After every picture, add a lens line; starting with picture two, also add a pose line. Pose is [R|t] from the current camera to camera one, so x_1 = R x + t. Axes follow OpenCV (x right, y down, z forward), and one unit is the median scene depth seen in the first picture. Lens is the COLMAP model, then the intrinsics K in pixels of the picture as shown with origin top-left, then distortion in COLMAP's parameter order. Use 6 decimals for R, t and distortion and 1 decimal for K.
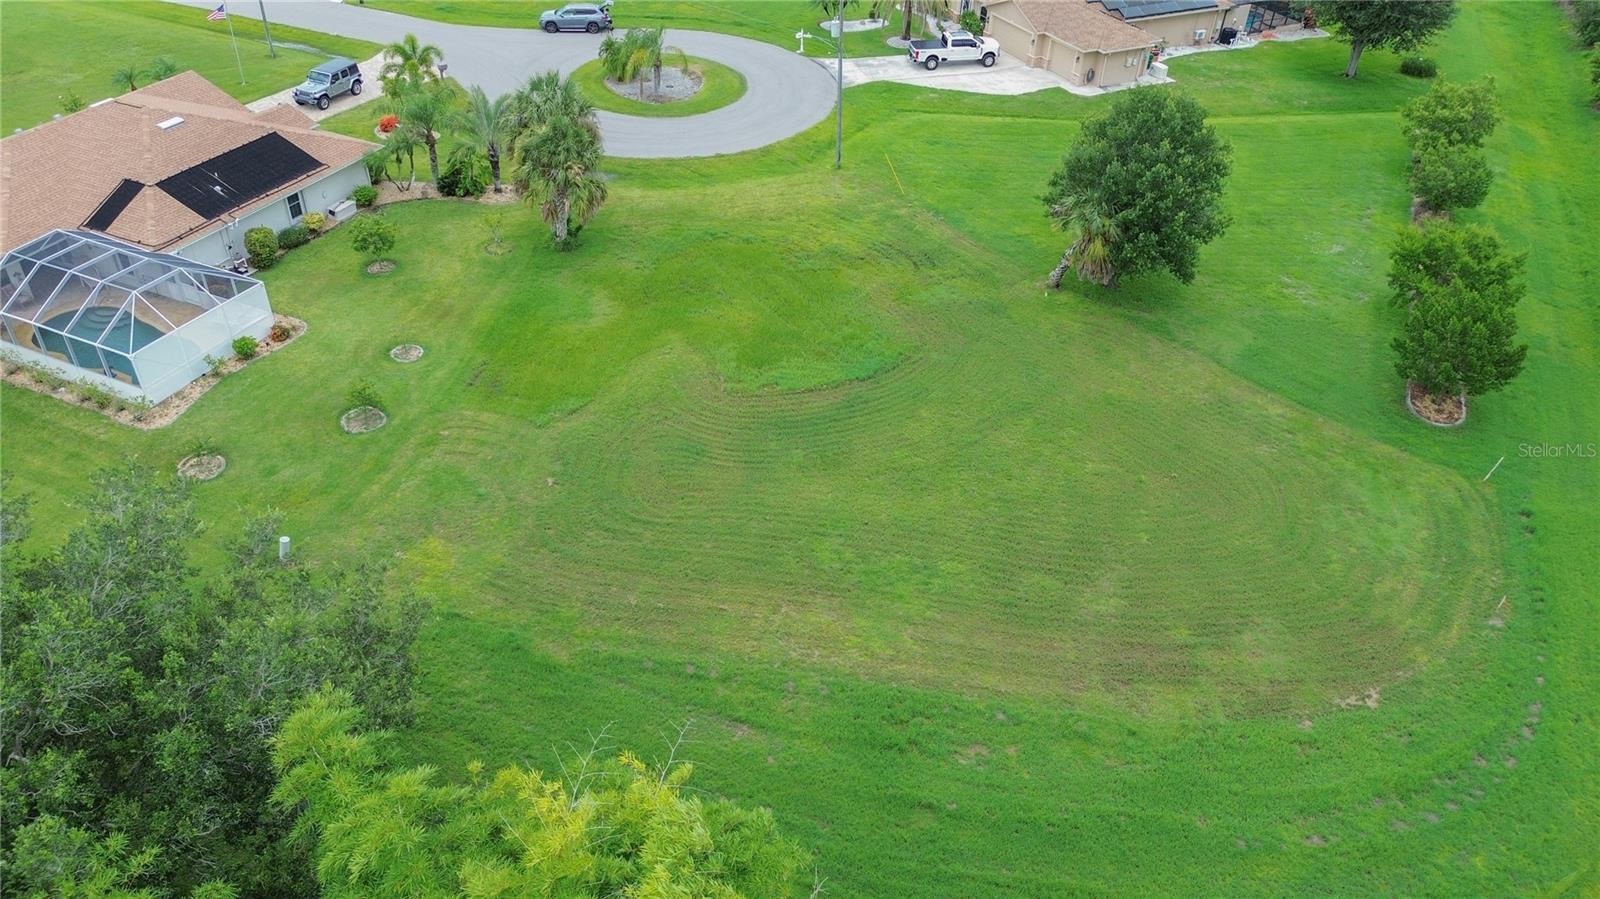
lens RADIAL K [[1134.8, 0, 797.2], [0, 1134.8, 438.5], [0, 0, 1]] dist [0.063685, -0.050448]
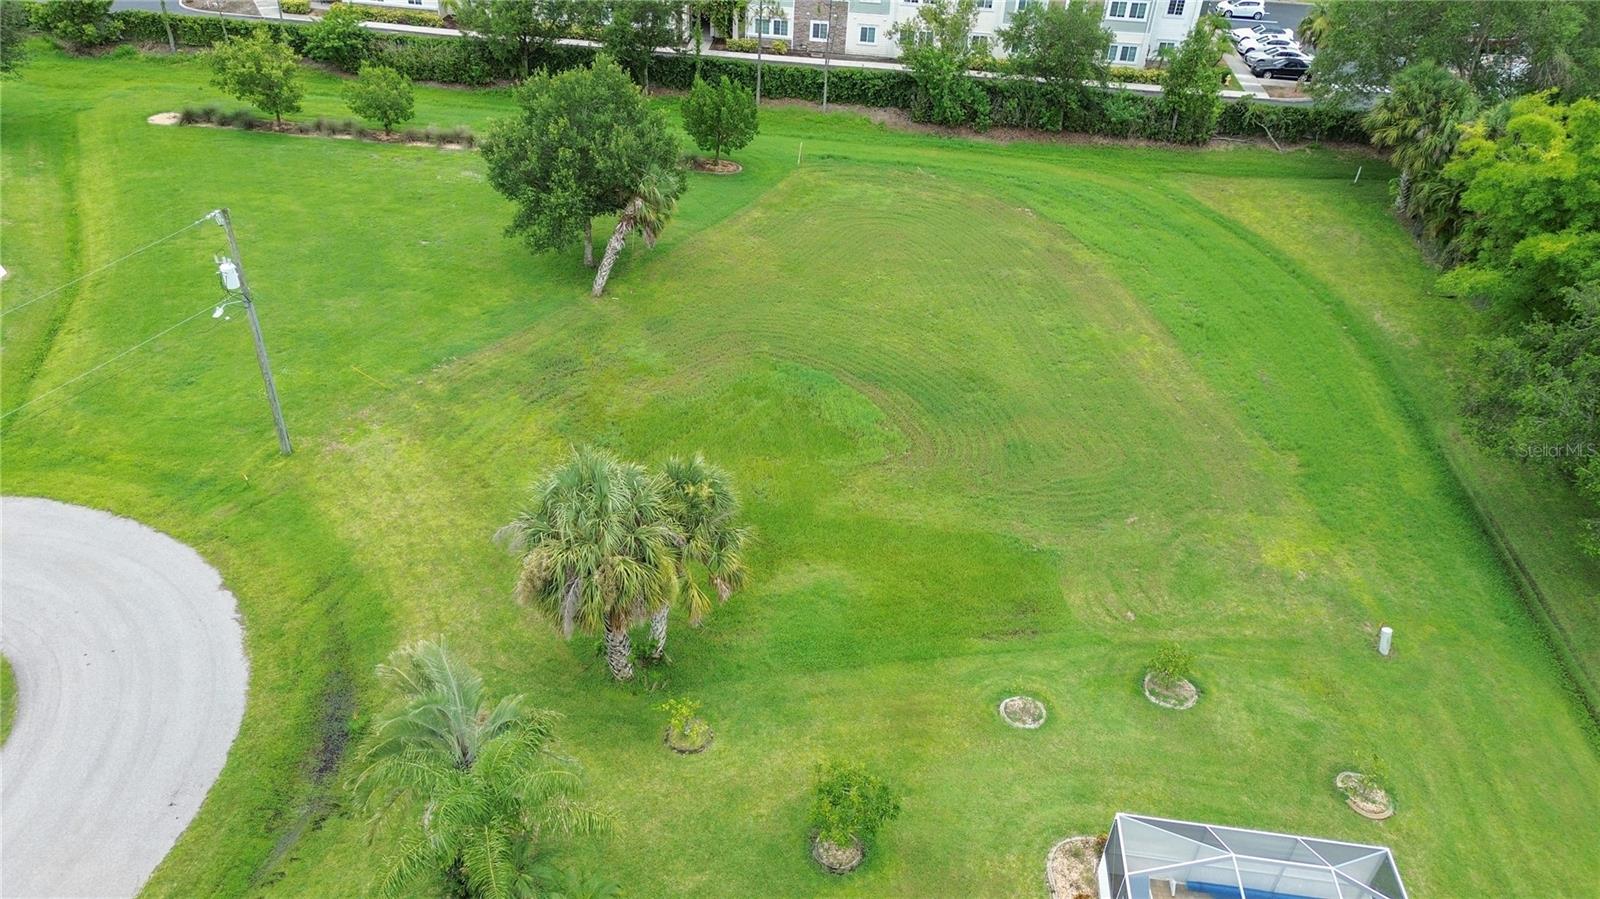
lens RADIAL K [[1134.8, 0, 797.2], [0, 1134.8, 438.5], [0, 0, 1]] dist [0.063685, -0.050448]
pose [[-0.299363, -0.592088, 0.748207, -0.642390], [0.520436, 0.555918, 0.648152, -0.617948], [-0.799705, 0.583427, 0.141722, 0.804402]]
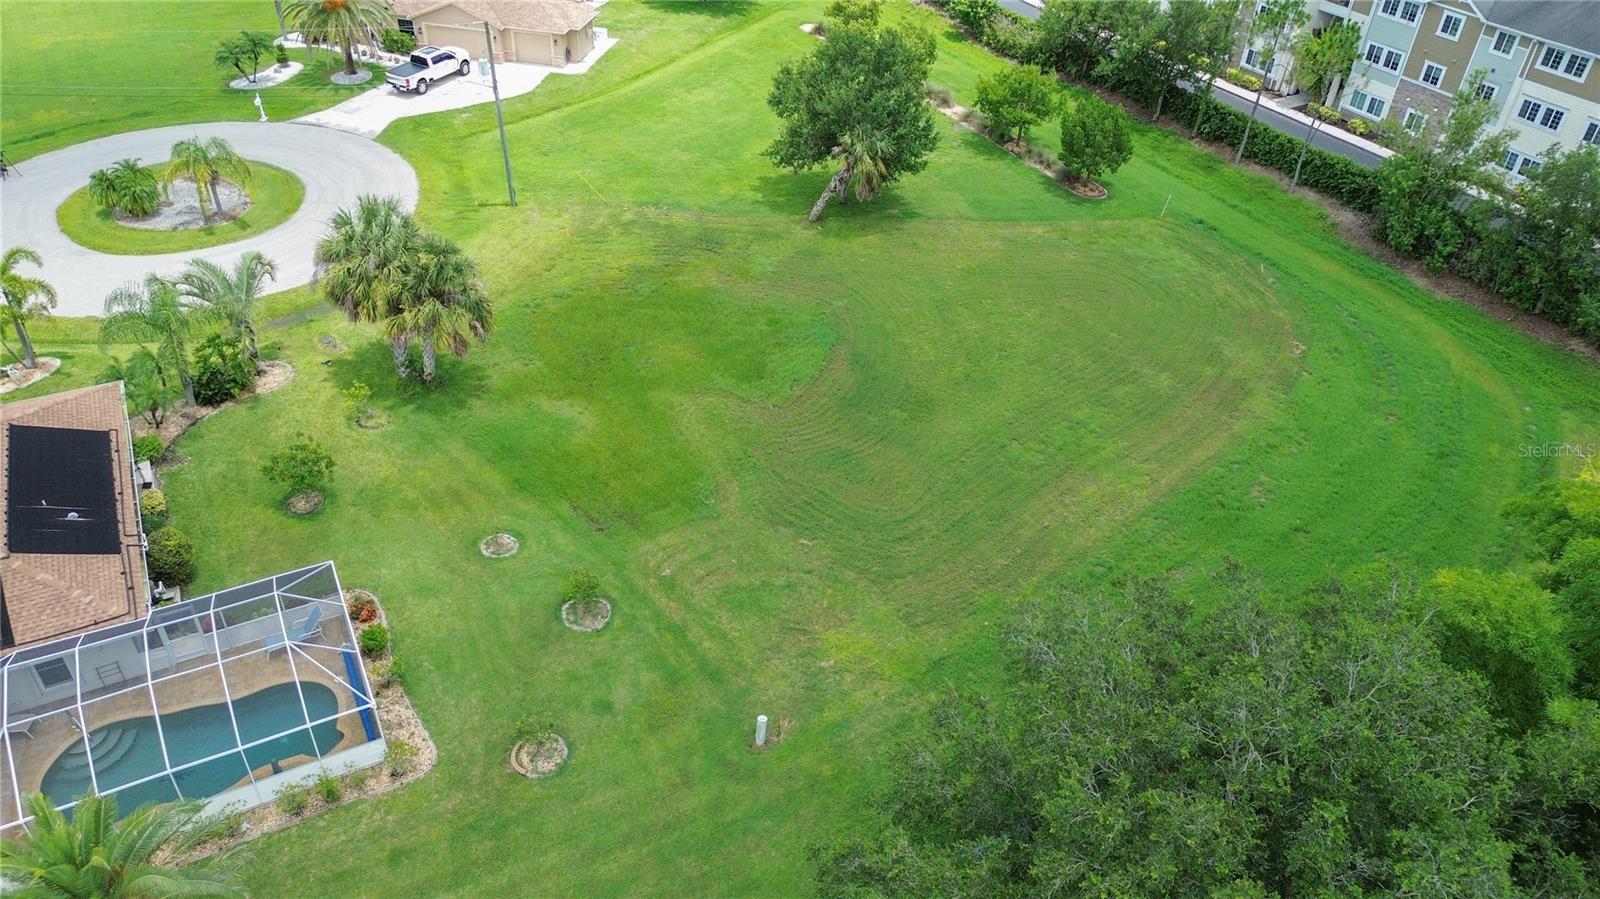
lens RADIAL K [[1134.8, 0, 797.2], [0, 1134.8, 438.5], [0, 0, 1]] dist [0.063685, -0.050448]
pose [[0.619187, -0.478898, 0.622305, -0.610847], [0.456064, 0.864457, 0.211469, -0.195342], [-0.639229, 0.152872, 0.753669, 0.183237]]
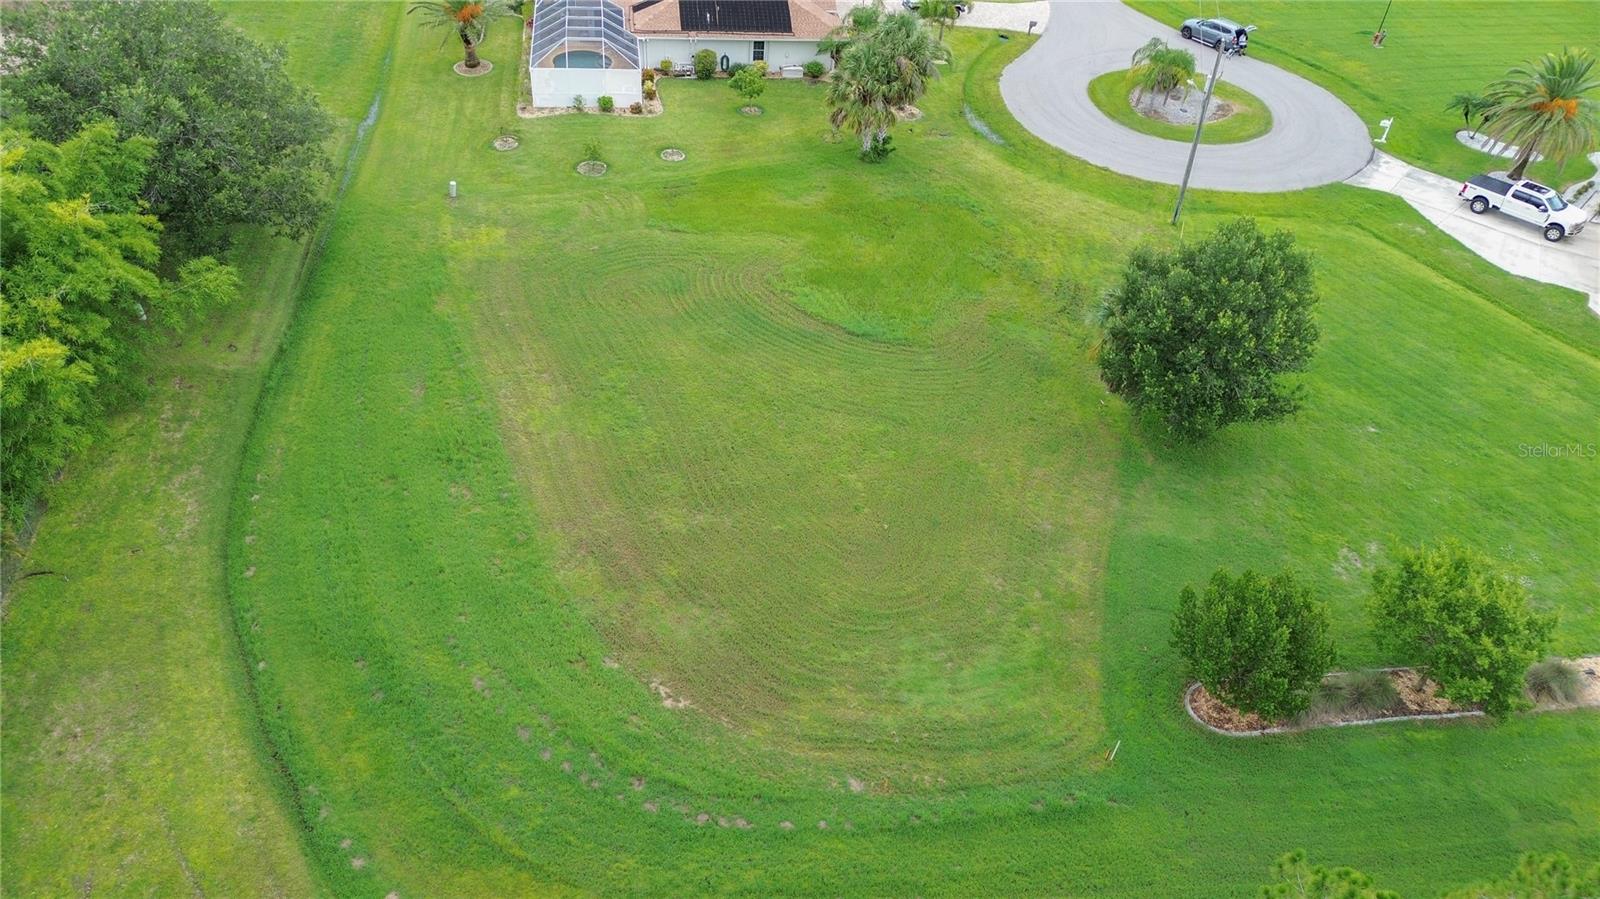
lens RADIAL K [[1134.8, 0, 797.2], [0, 1134.8, 438.5], [0, 0, 1]] dist [0.063685, -0.050448]
pose [[0.528290, 0.541195, -0.654230, 0.712331], [-0.541134, 0.808375, 0.231742, -0.173329], [0.654281, 0.231600, 0.719916, 0.174368]]
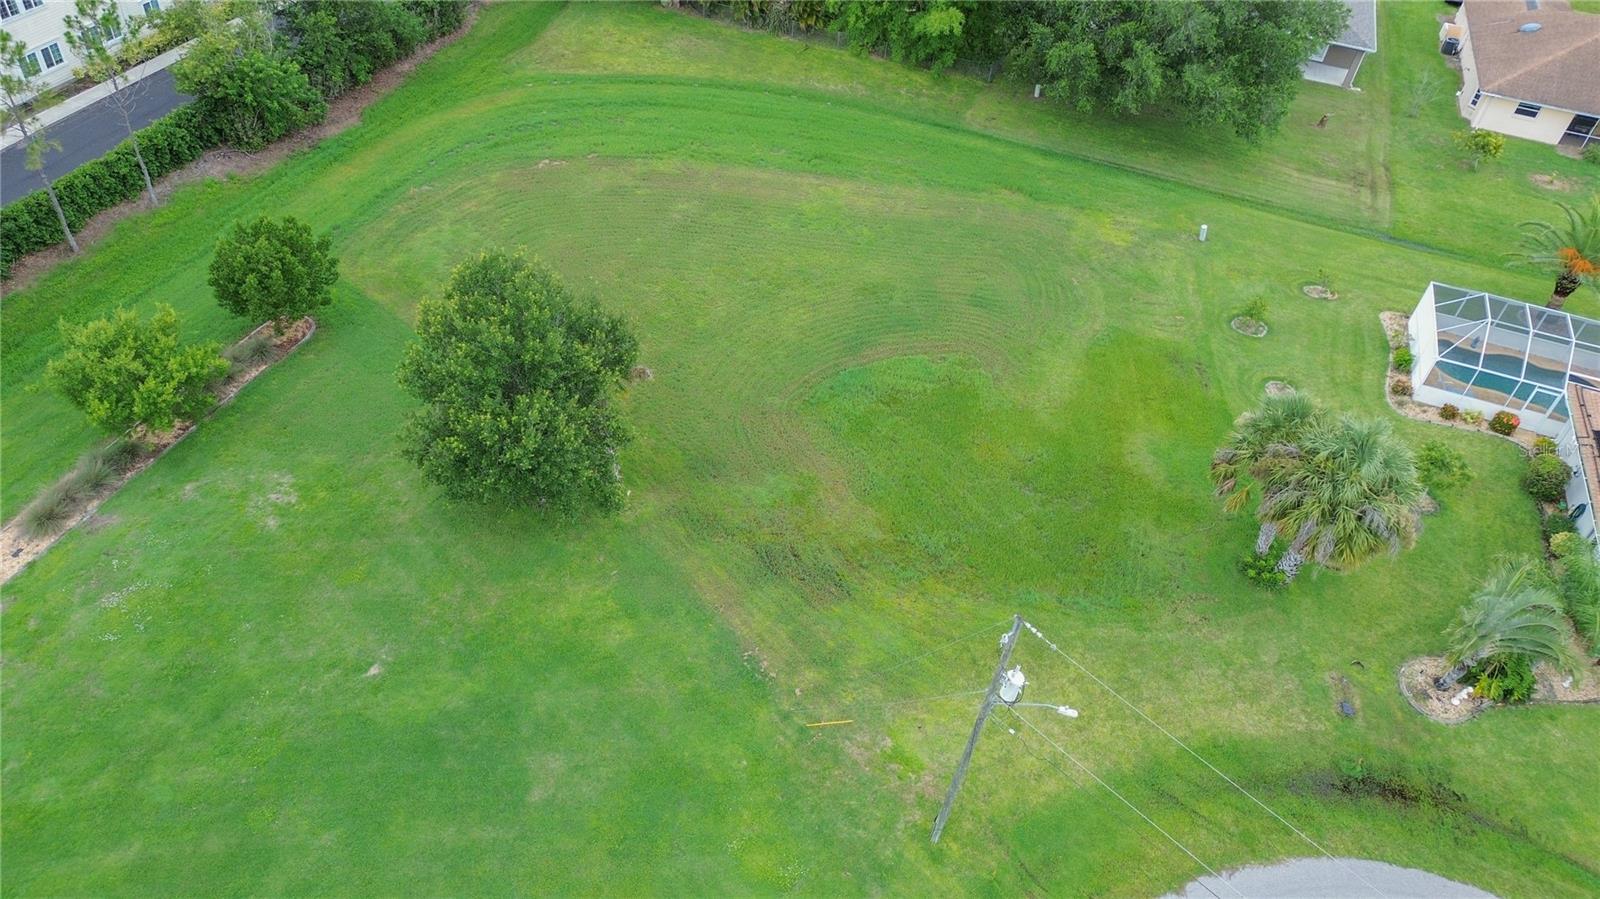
lens RADIAL K [[1134.8, 0, 797.2], [0, 1134.8, 438.5], [0, 0, 1]] dist [0.063685, -0.050448]
pose [[-0.990092, -0.056660, -0.128481, 0.205864], [-0.137049, 0.190657, 0.972043, -0.910567], [-0.030580, 0.980020, -0.196534, 1.114413]]
